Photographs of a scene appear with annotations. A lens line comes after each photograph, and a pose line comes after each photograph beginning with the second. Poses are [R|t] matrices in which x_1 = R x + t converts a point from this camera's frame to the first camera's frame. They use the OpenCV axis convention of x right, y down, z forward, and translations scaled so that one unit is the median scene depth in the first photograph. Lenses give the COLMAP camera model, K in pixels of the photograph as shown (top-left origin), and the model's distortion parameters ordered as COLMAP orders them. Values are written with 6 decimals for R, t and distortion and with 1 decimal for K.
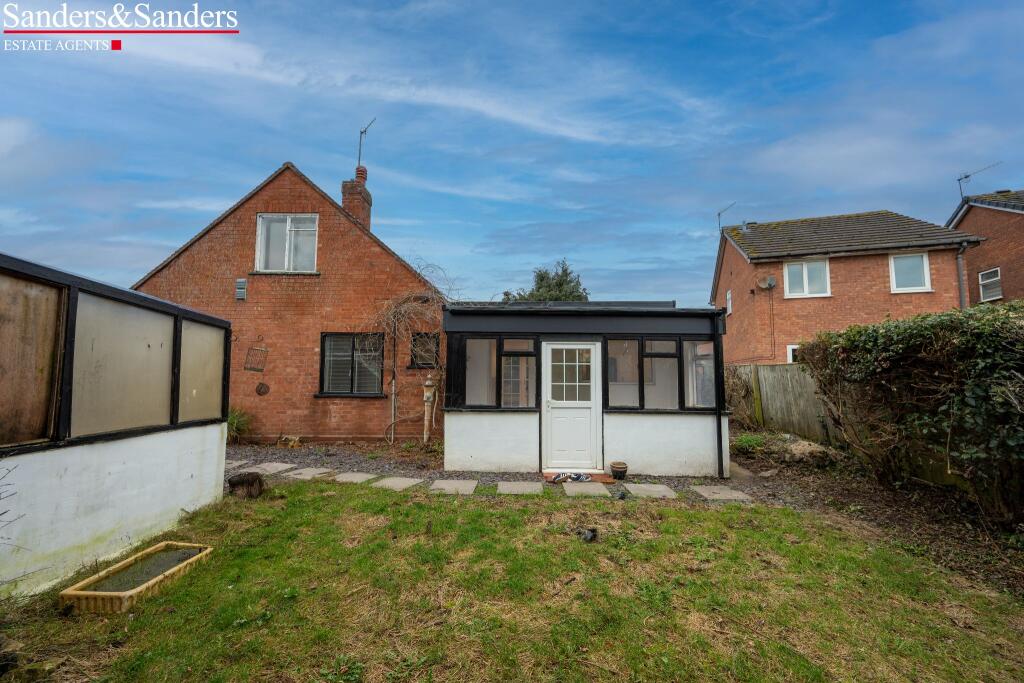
lens RADIAL K [[405.7, 0, 512.0], [0, 405.7, 341.5], [0, 0, 1]] dist [-0.000155, -0.000094]
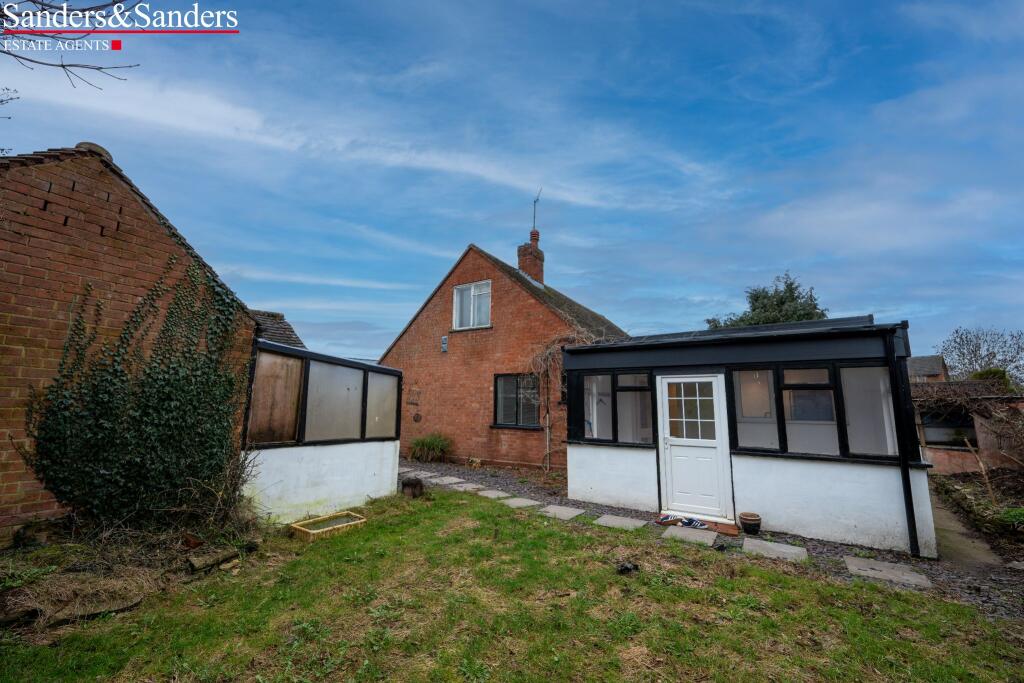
lens RADIAL K [[417.5, 0, 512.0], [0, 417.5, 341.5], [0, 0, 1]] dist [0.000181, -0.000062]
pose [[0.836006, -0.081645, -0.542612, 0.340295], [0.034926, 0.994781, -0.095871, 0.002710], [0.547607, 0.061197, 0.834494, -0.035261]]
